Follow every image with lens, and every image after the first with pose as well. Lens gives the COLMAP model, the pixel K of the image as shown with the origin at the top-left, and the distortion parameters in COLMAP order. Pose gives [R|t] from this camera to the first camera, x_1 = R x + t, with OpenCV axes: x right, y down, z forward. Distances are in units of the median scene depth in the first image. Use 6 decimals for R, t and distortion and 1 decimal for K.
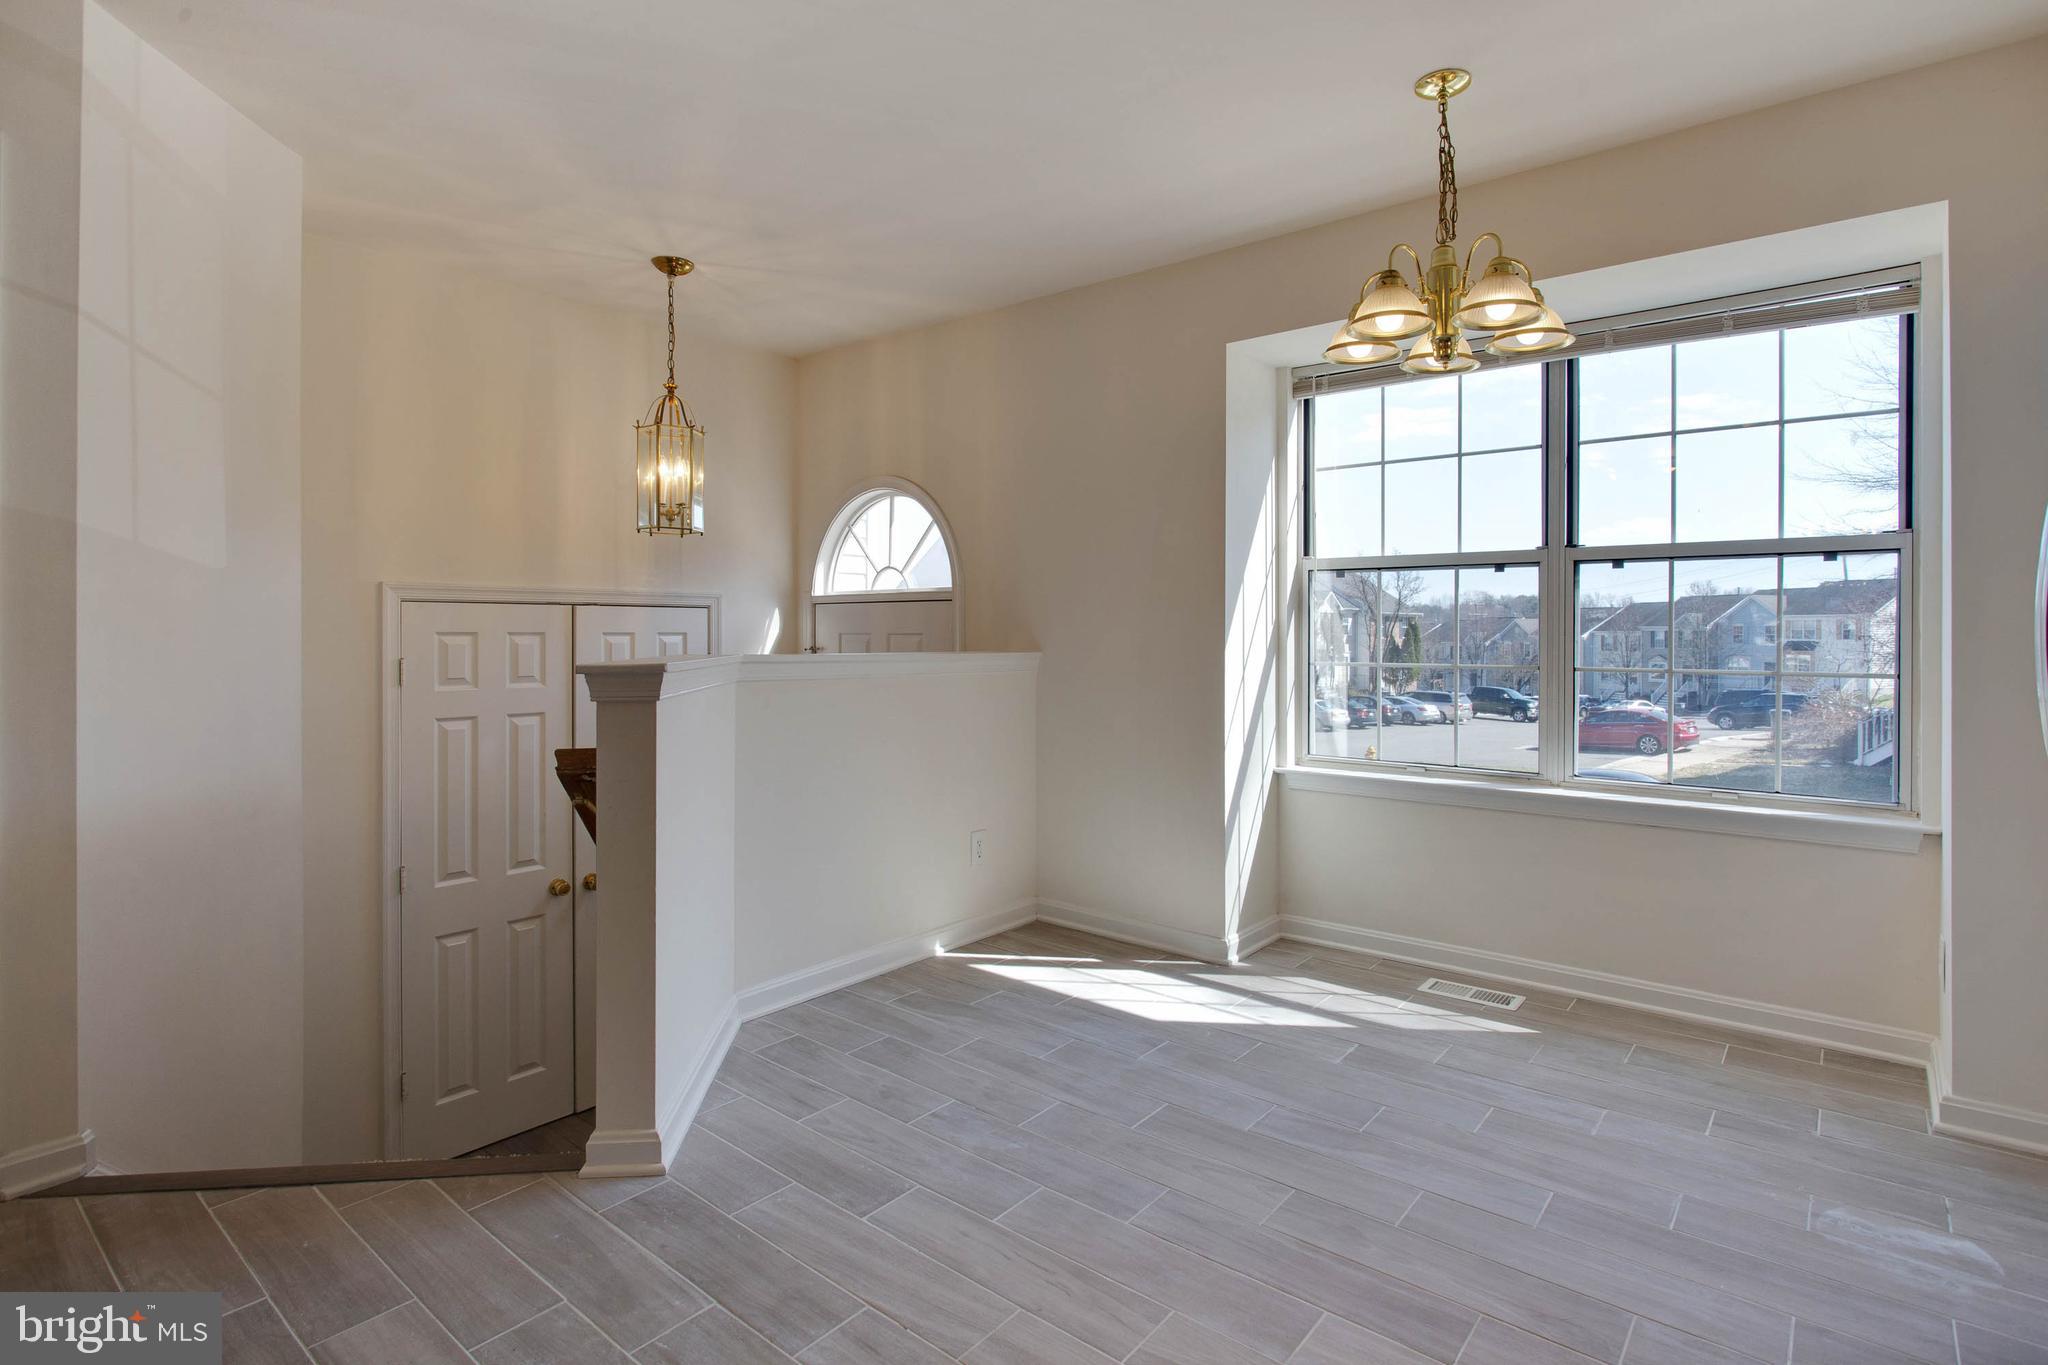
lens RADIAL K [[1000.6, 0, 1043.1], [0, 1000.6, 658.5], [0, 0, 1]] dist [-0.002798, -0.000785]
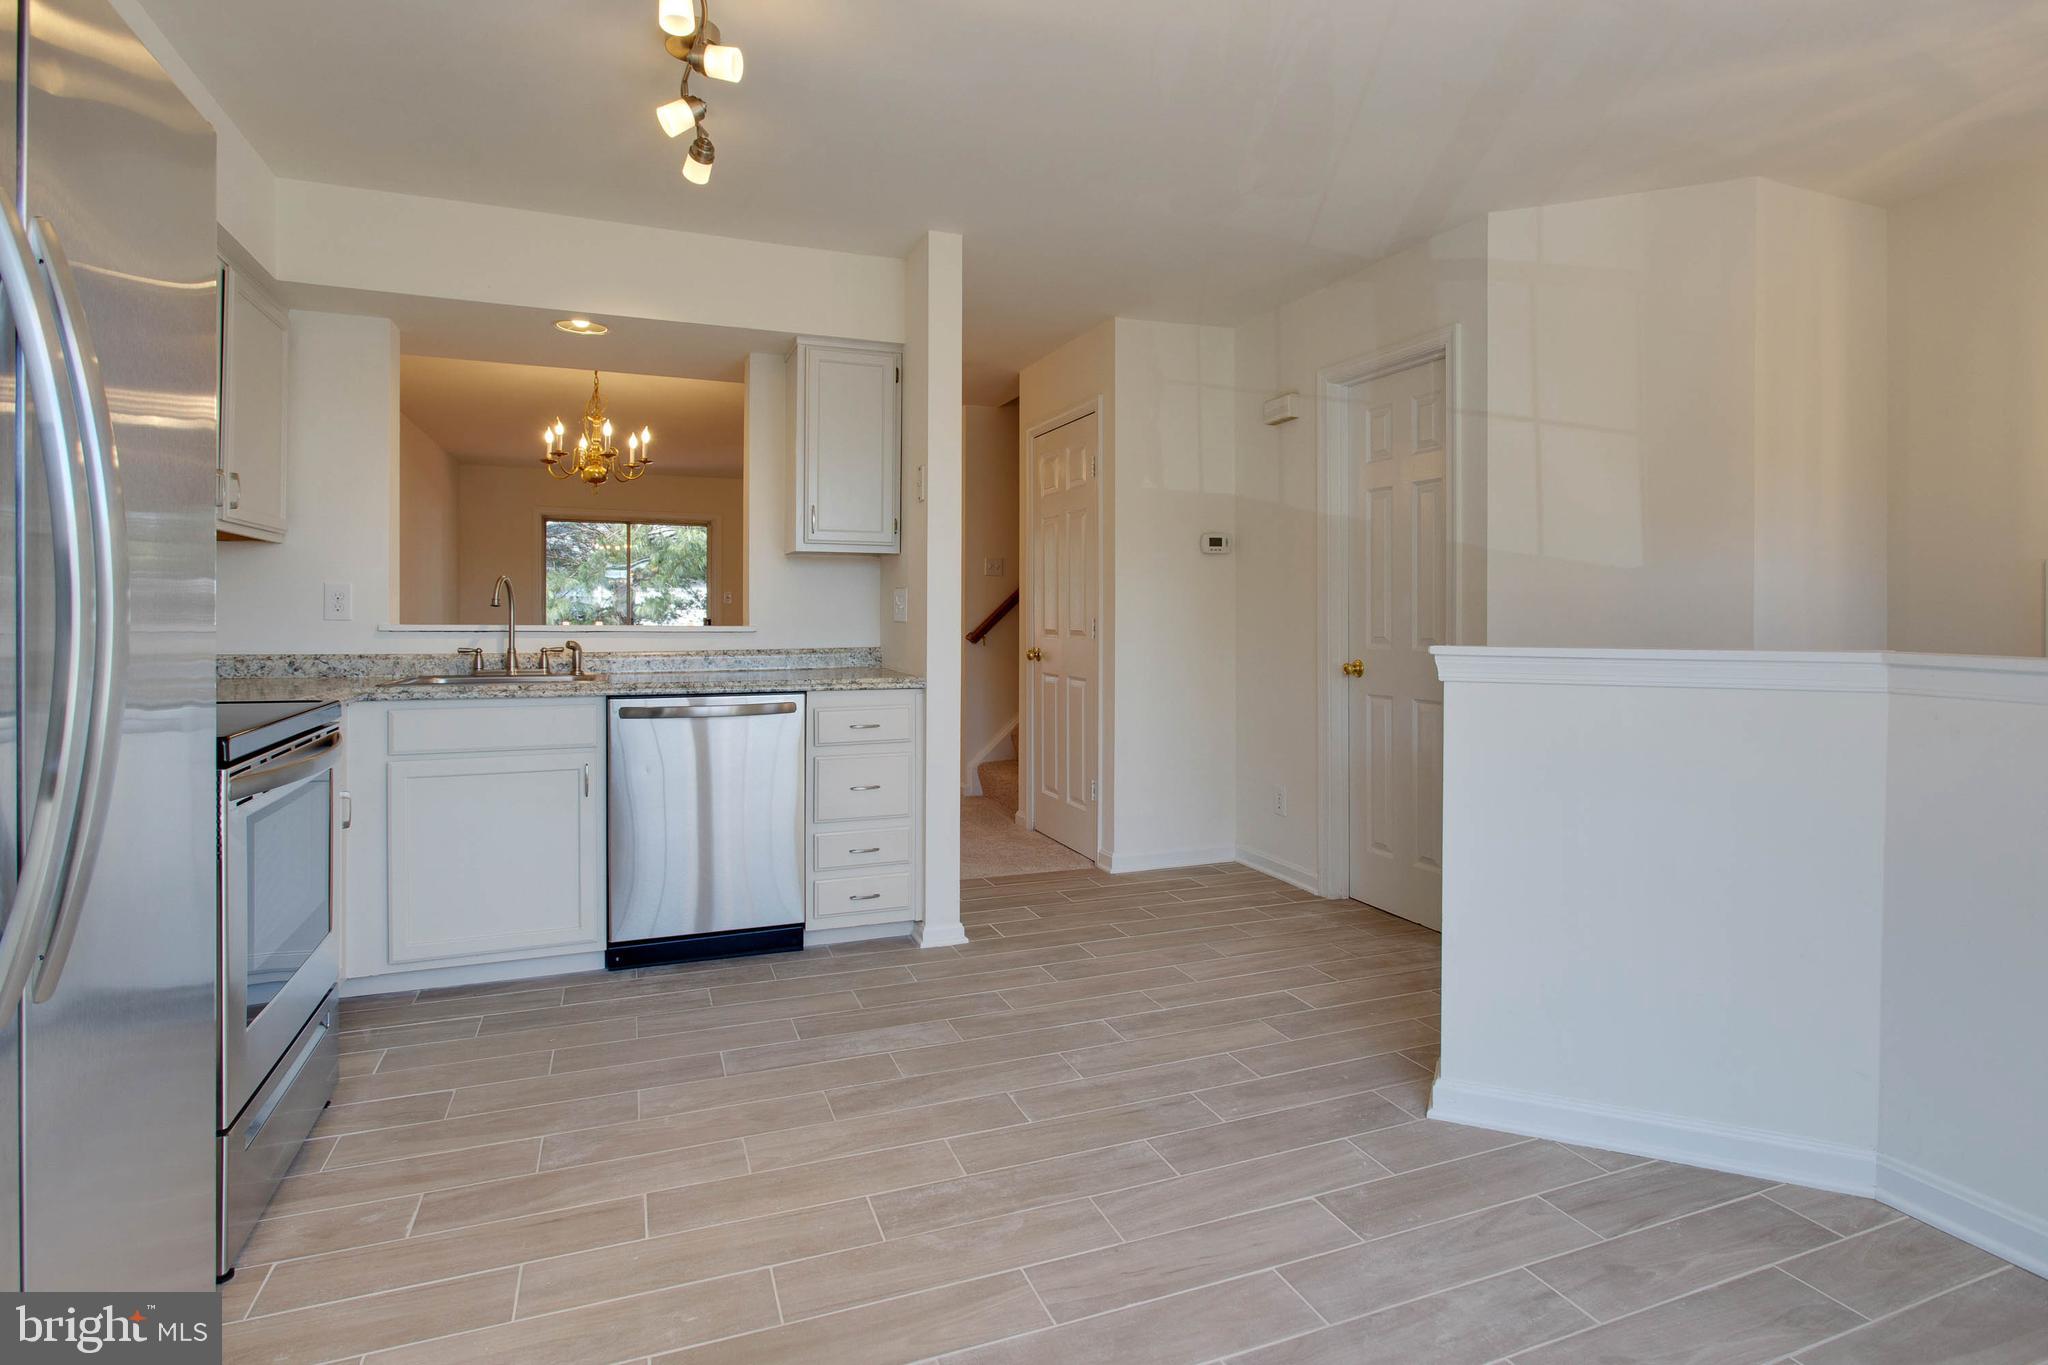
lens RADIAL K [[1043.9, 0, 1058.9], [0, 1043.9, 639.4], [0, 0, 1]] dist [0.001399, 0.000954]
pose [[-0.466785, 0.016963, -0.884208, 0.704805], [-0.029740, 0.998949, 0.034864, -0.025124], [0.883871, 0.042571, -0.465790, 1.015672]]
